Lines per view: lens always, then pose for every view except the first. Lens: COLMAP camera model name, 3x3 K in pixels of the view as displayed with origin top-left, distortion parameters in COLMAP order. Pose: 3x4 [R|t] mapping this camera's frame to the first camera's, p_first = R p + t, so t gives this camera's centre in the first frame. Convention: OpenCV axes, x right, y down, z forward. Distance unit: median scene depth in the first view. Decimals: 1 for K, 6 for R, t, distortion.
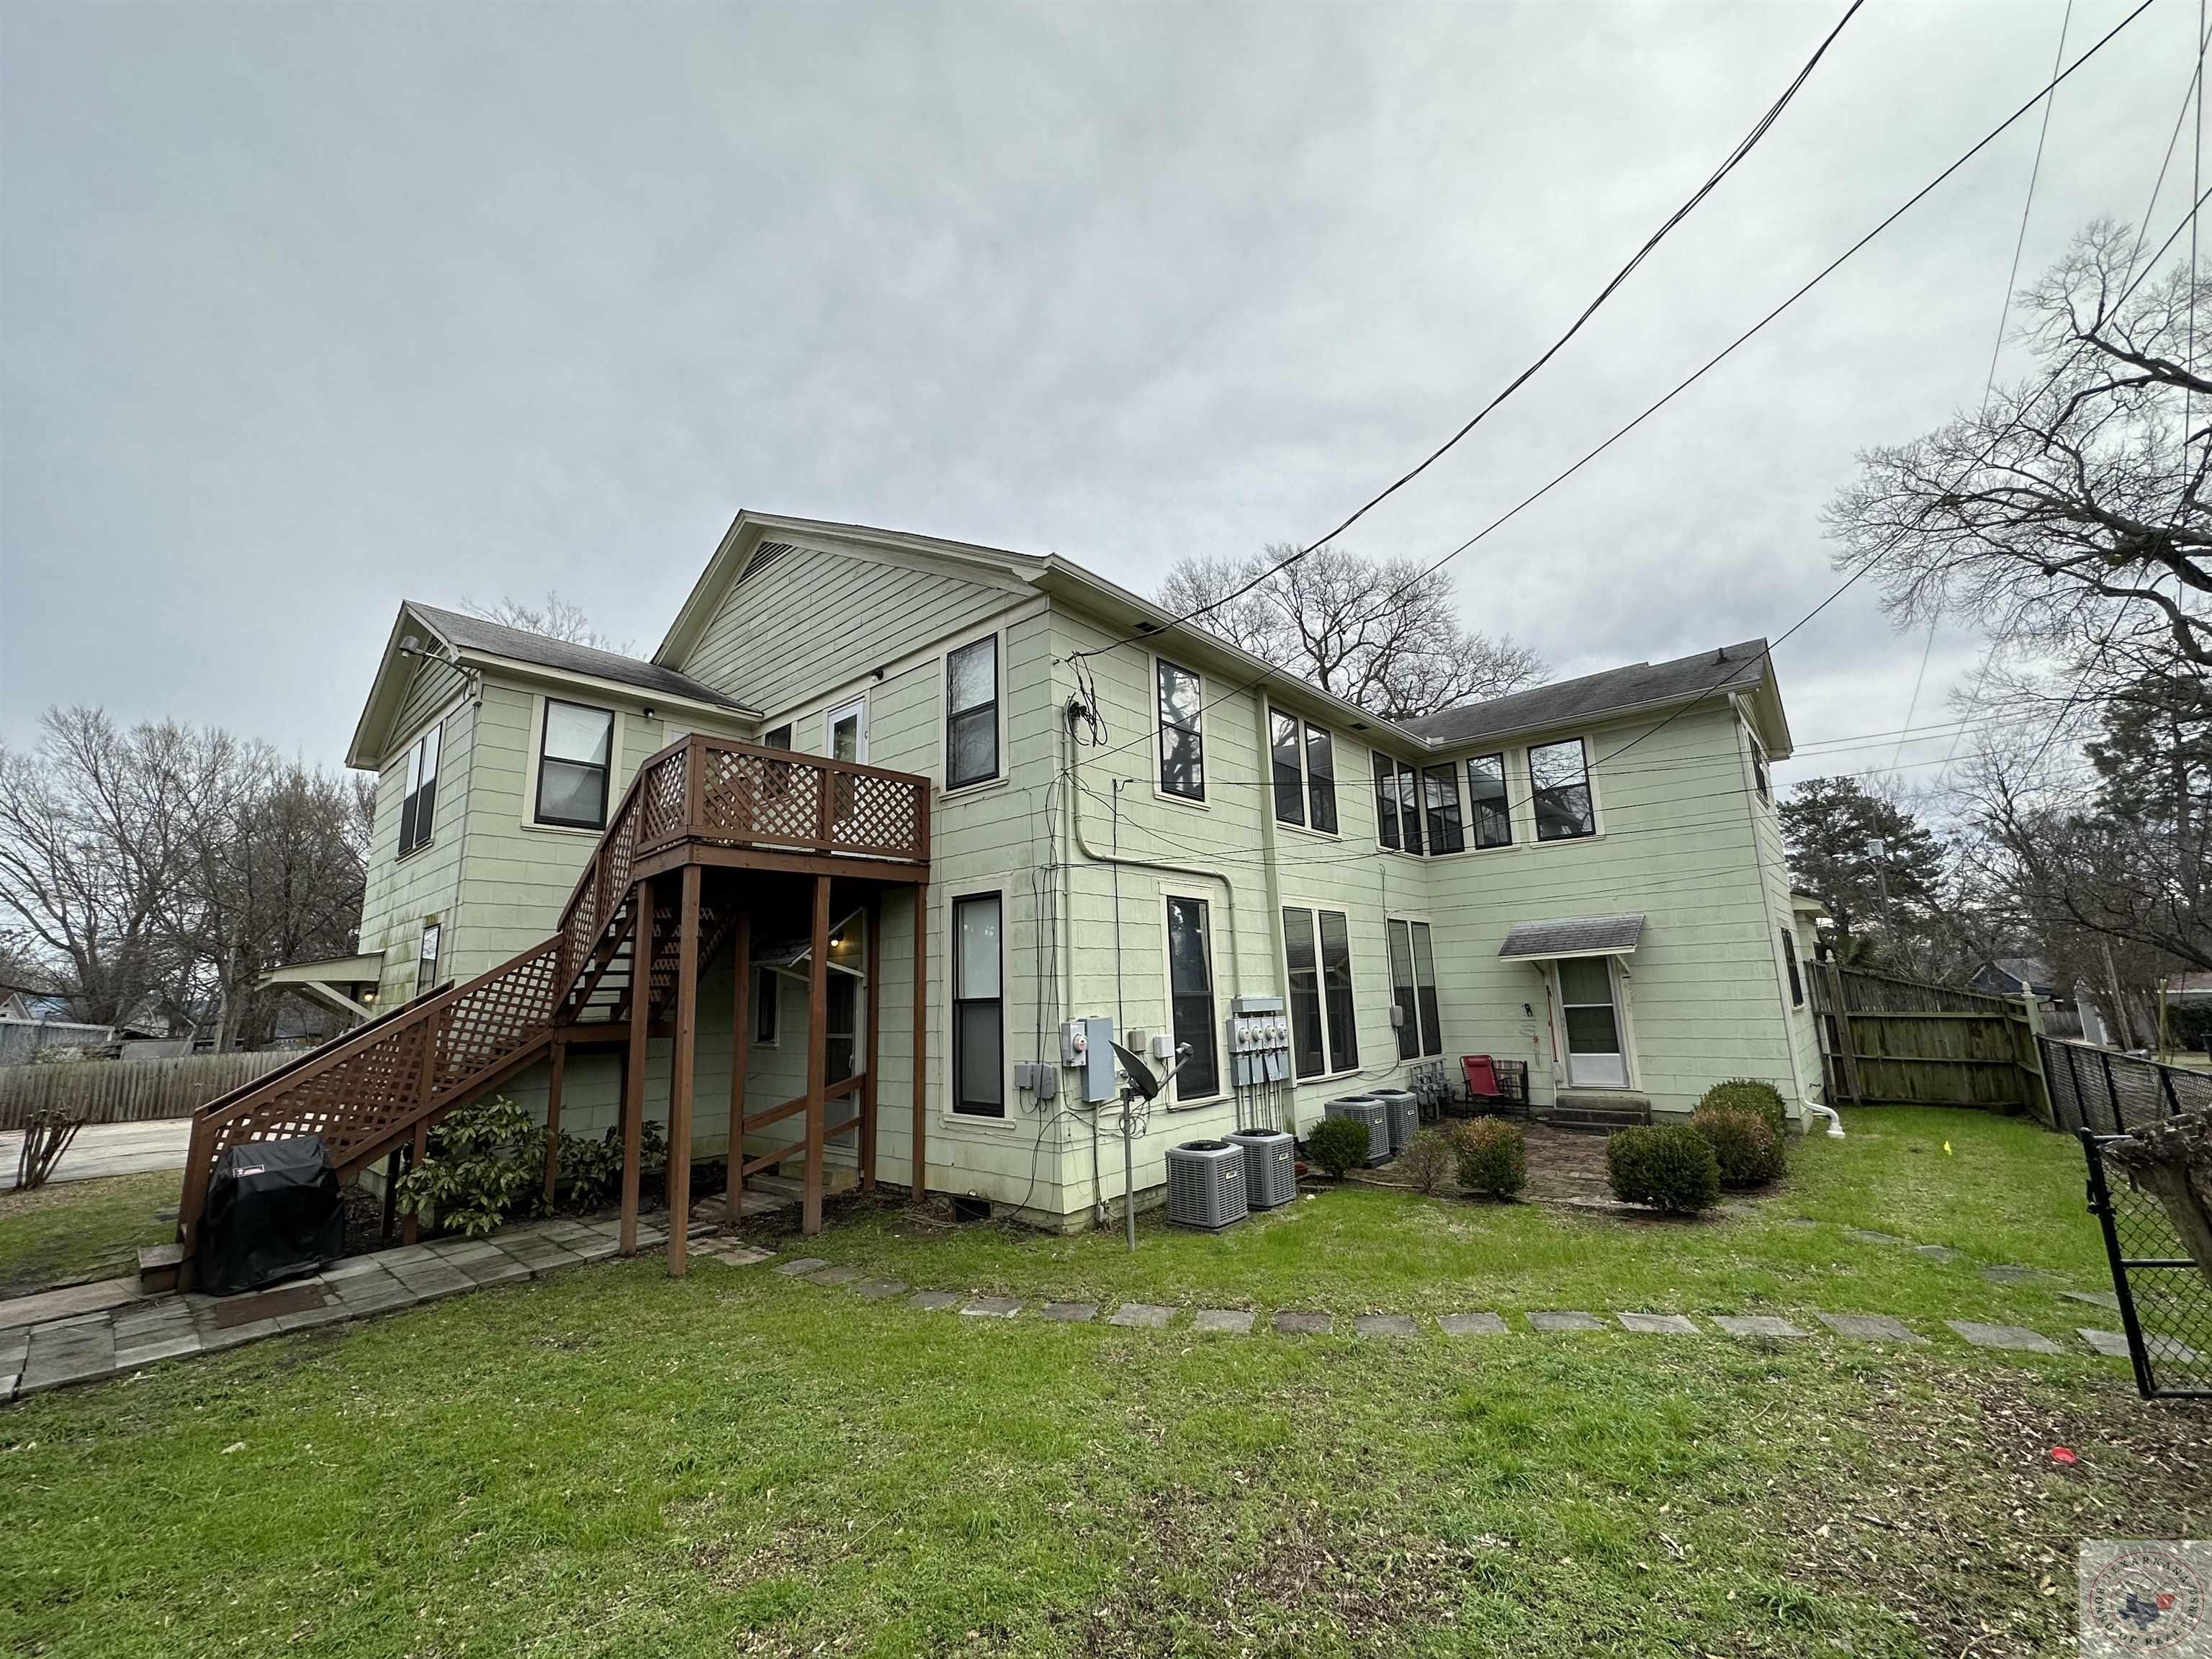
lens RADIAL K [[880.1, 0, 1101.9], [0, 880.1, 834.3], [0, 0, 1]] dist [-0.001551, -0.000102]
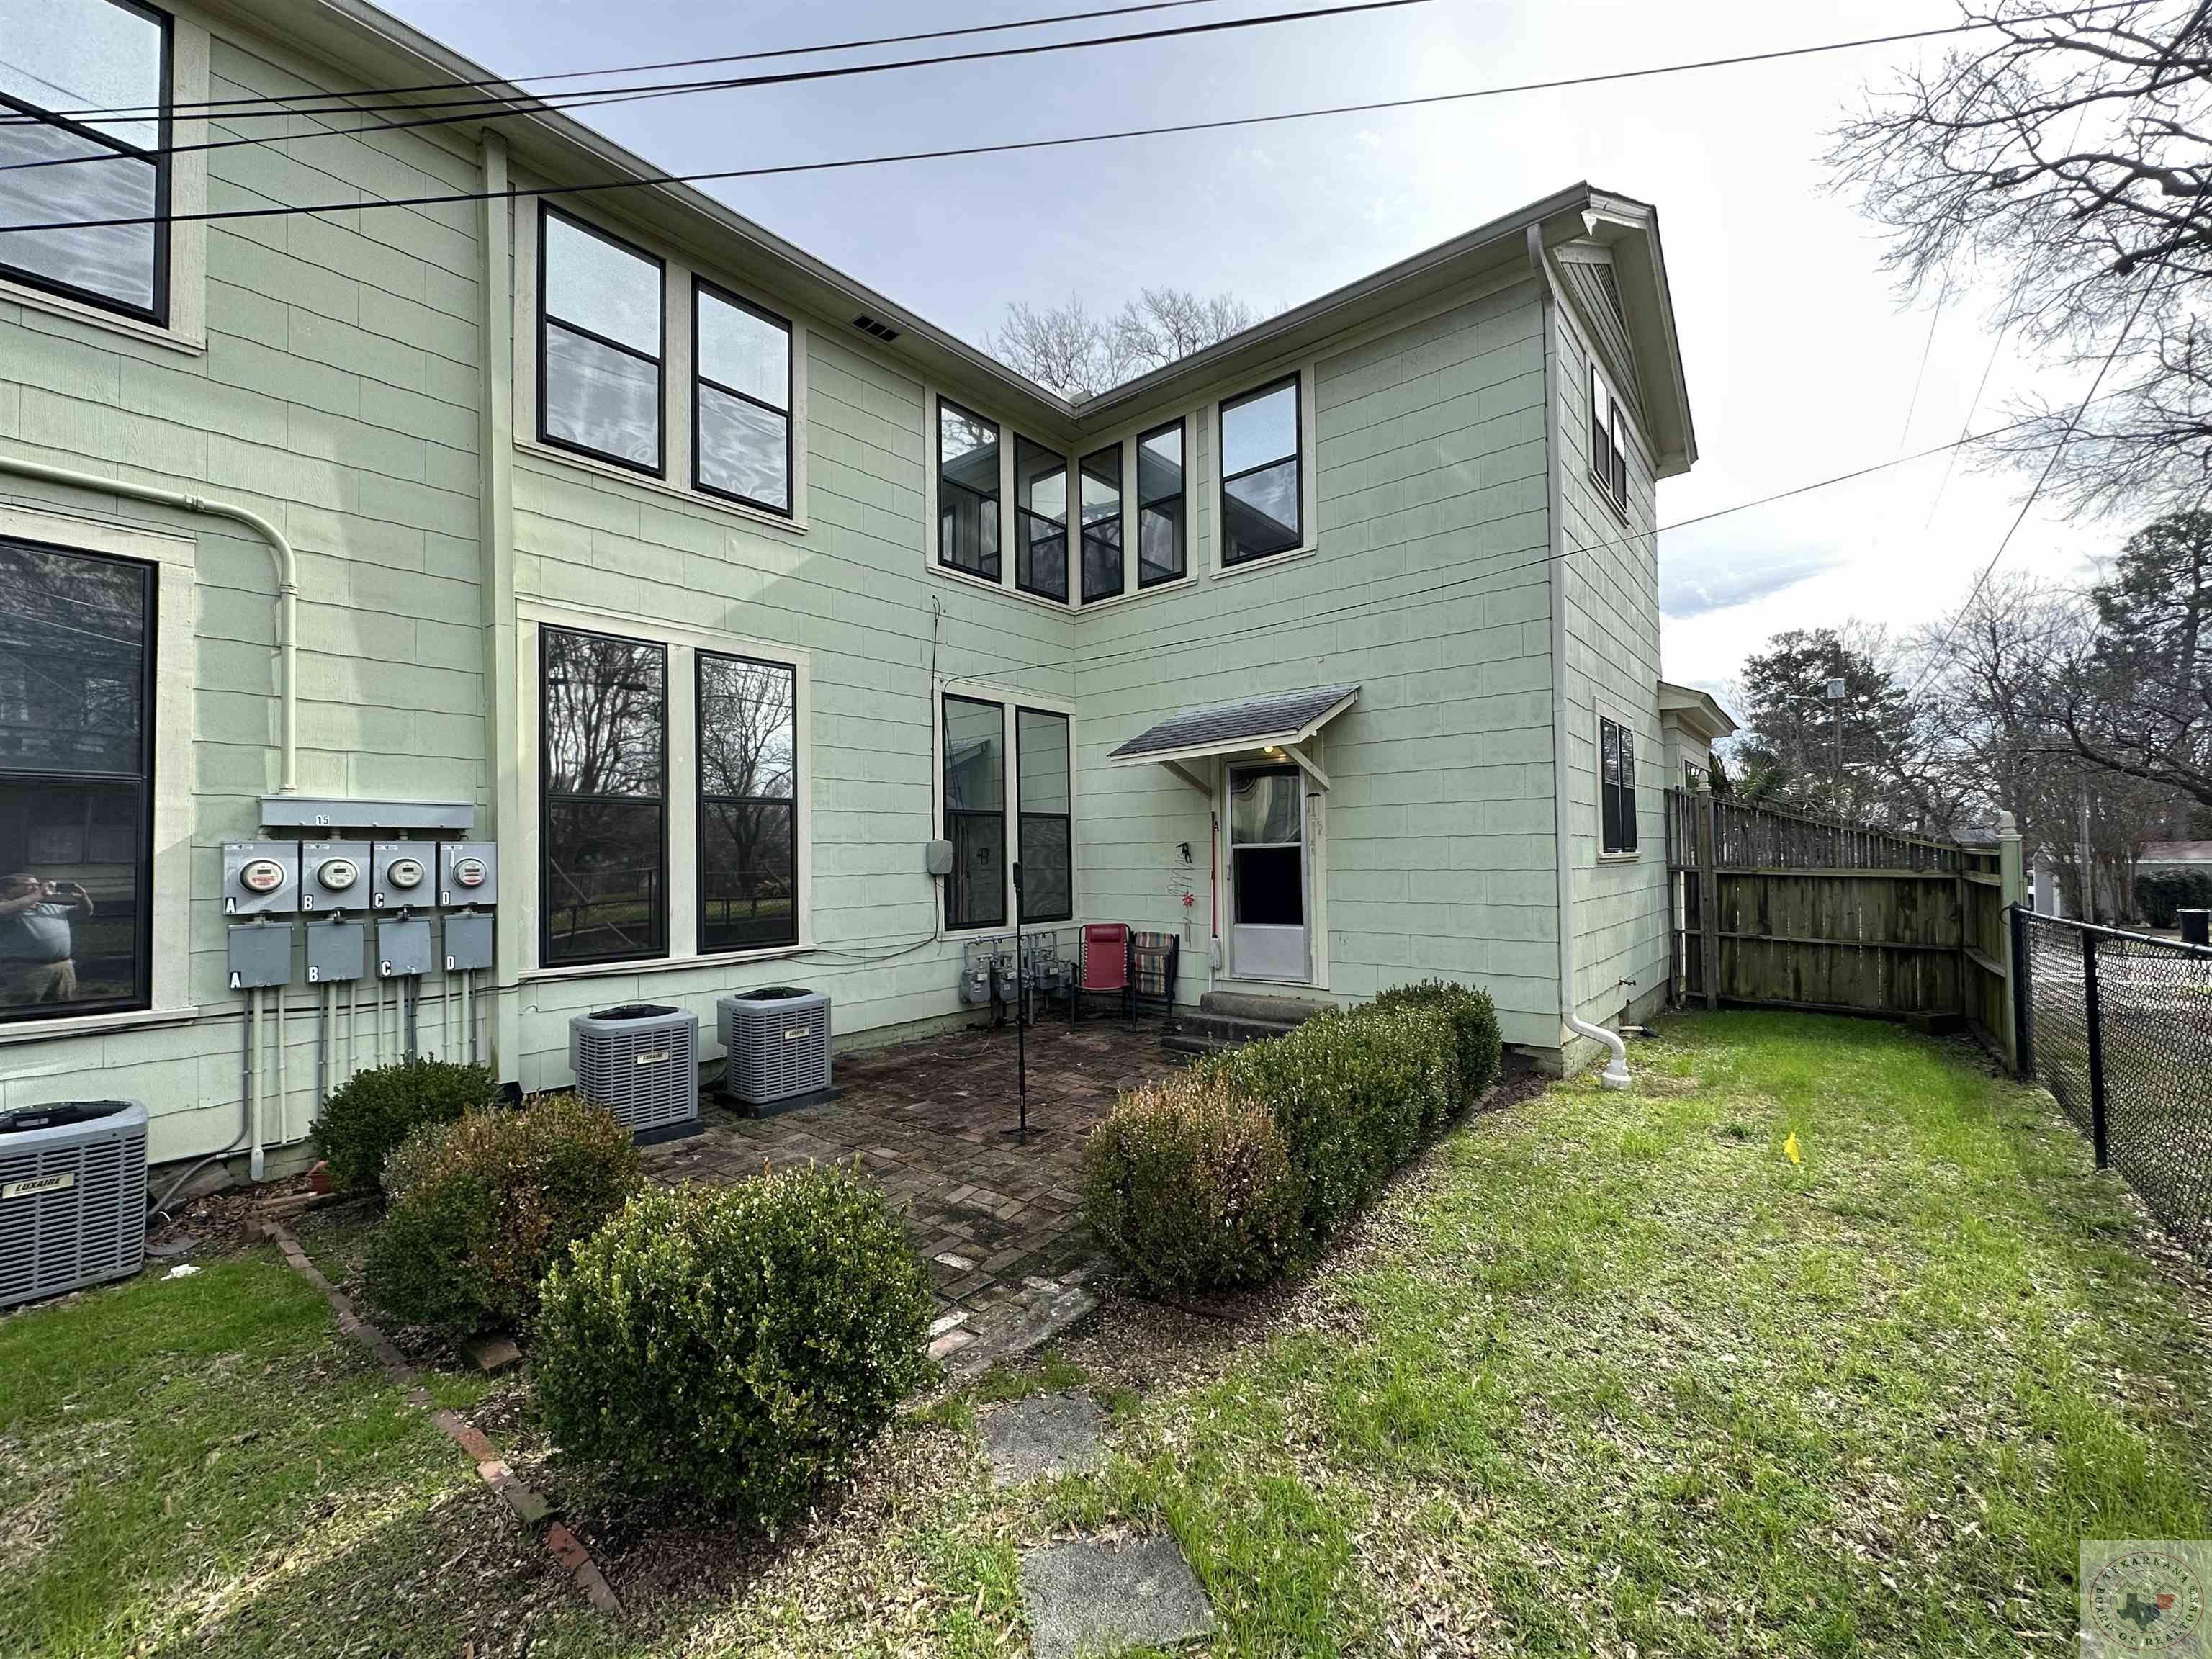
lens RADIAL K [[880.1, 0, 1100.2], [0, 880.1, 834.1], [0, 0, 1]] dist [-0.001551, -0.000102]
pose [[0.999647, 0.017982, 0.019533, 0.395910], [-0.020837, 0.987299, 0.157499, 0.089246], [-0.016453, -0.157851, 0.987326, 0.388368]]
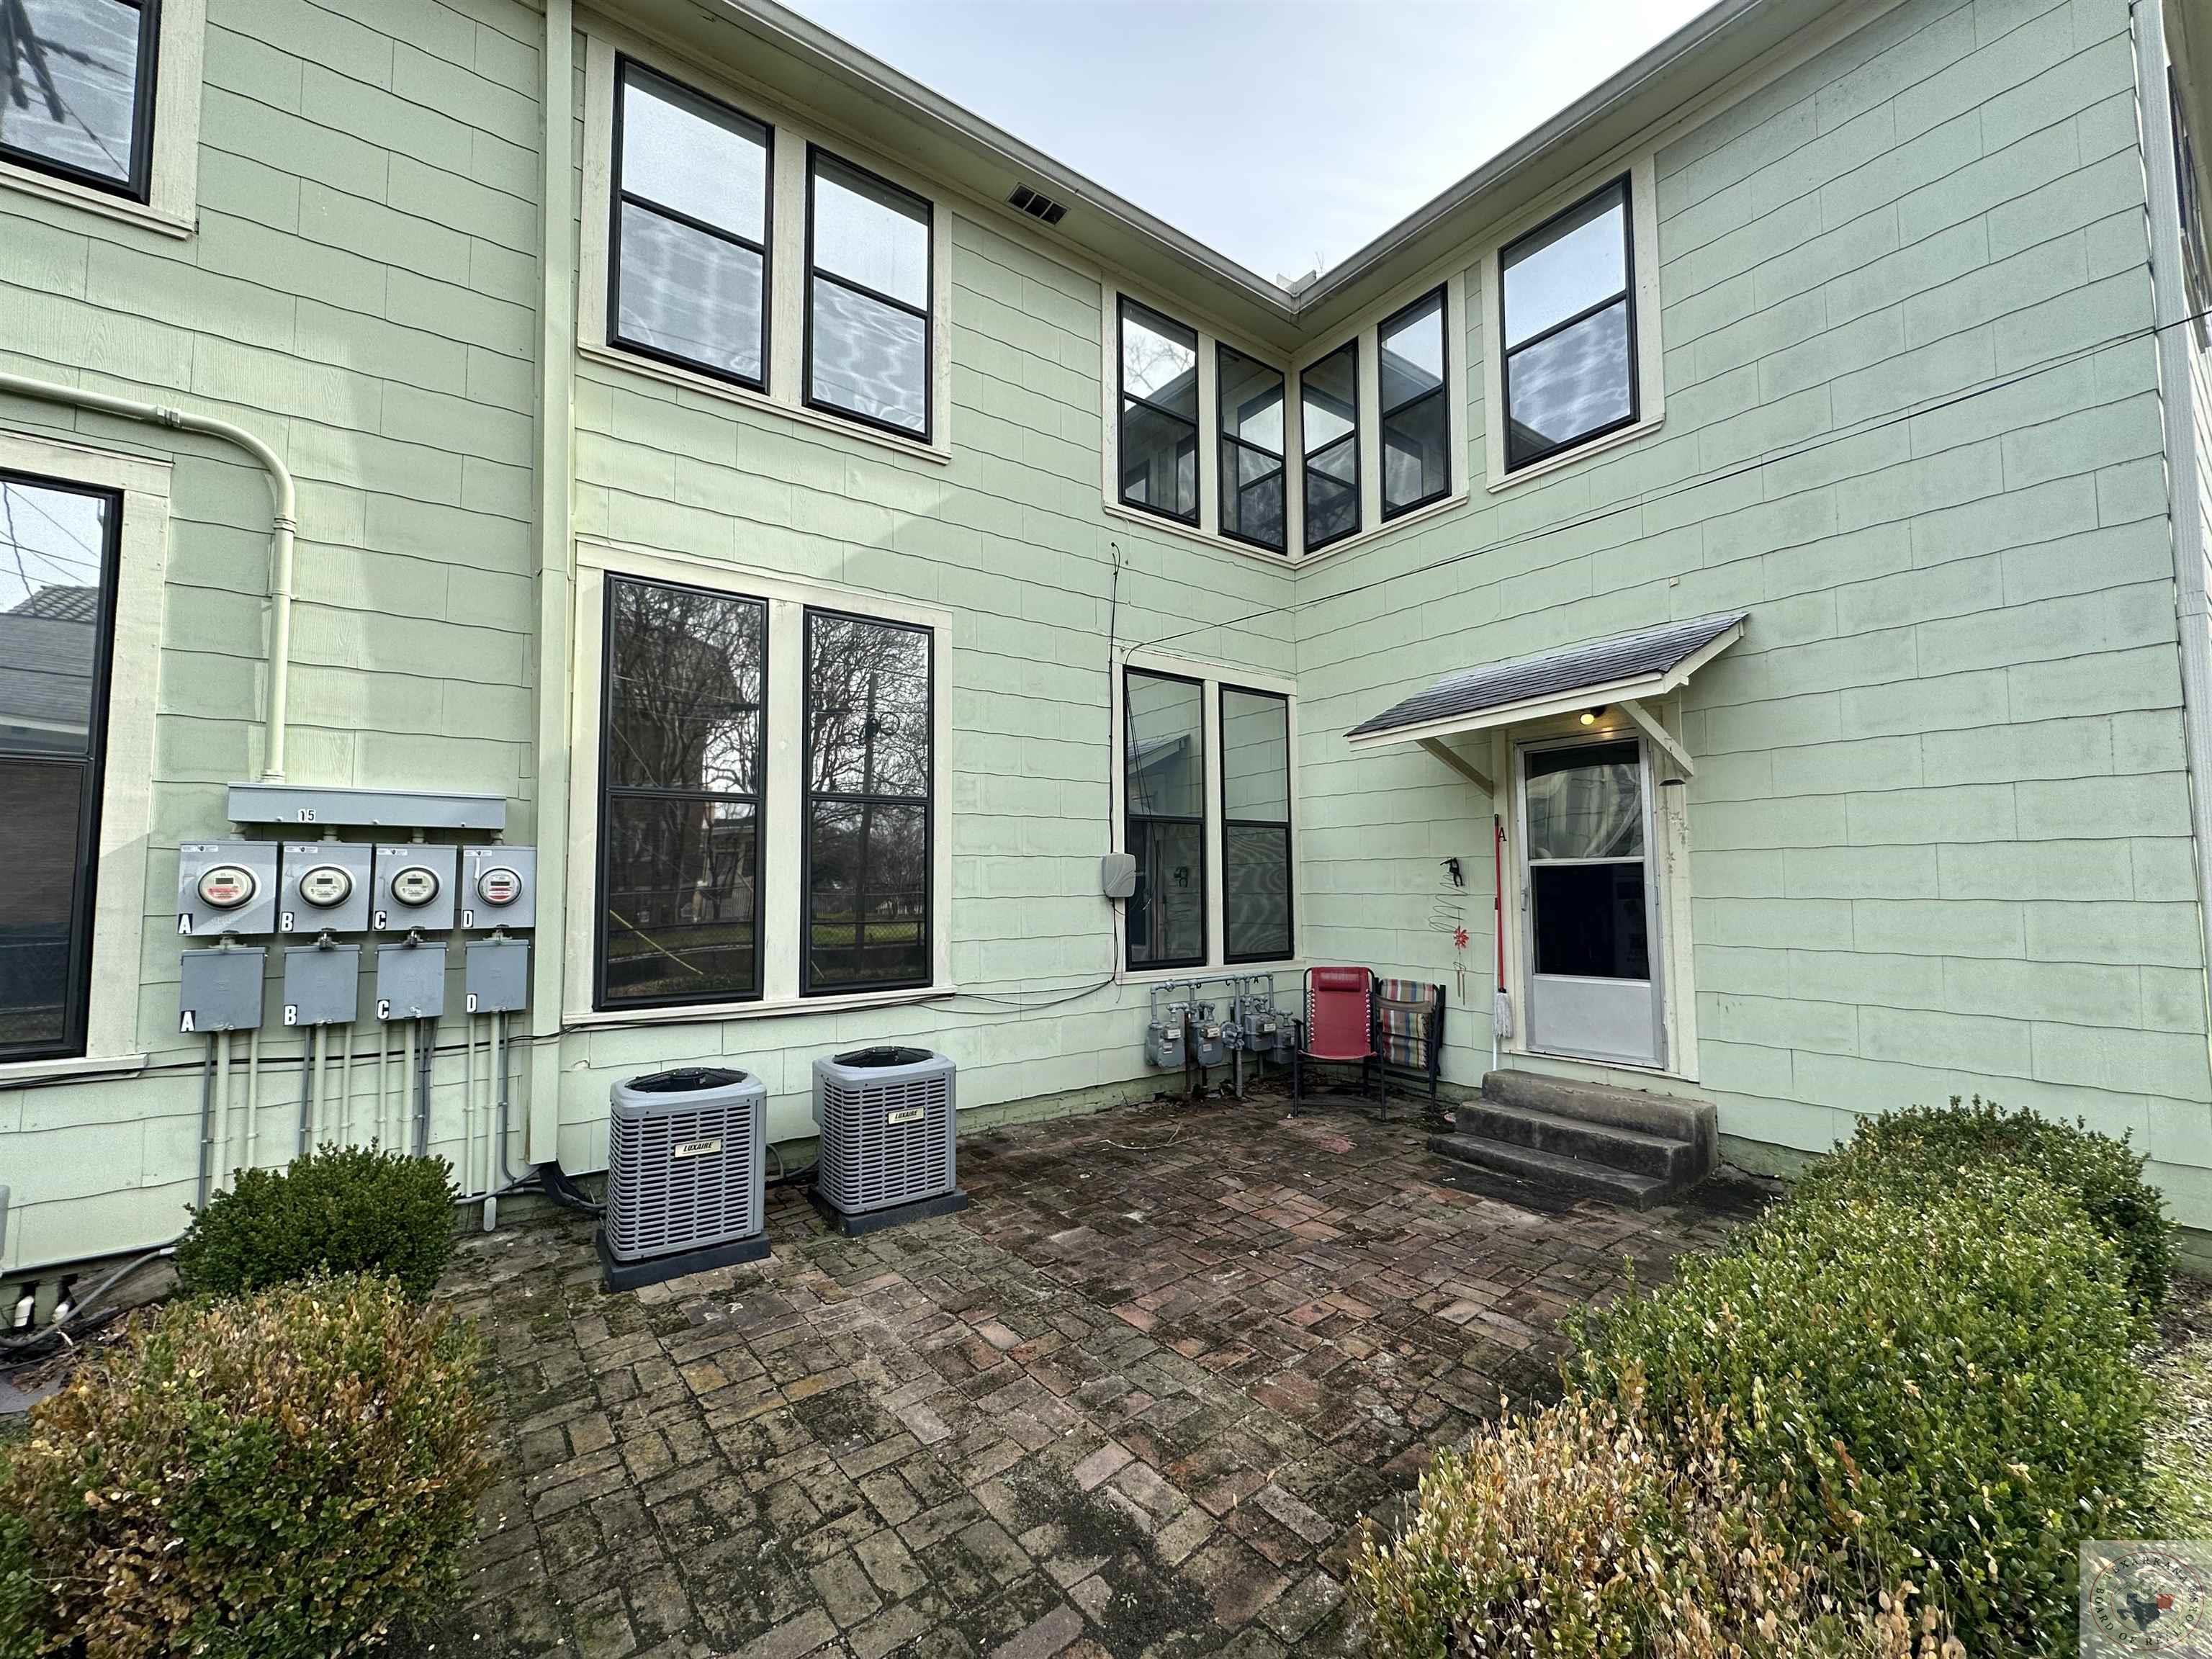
lens RADIAL K [[880.1, 0, 1101.7], [0, 880.1, 835.3], [0, 0, 1]] dist [-0.001551, -0.000102]
pose [[0.975231, 0.013450, -0.220778, 0.392076], [0.015525, 0.991525, 0.128982, 0.117373], [0.220642, -0.129215, 0.966758, 0.518062]]
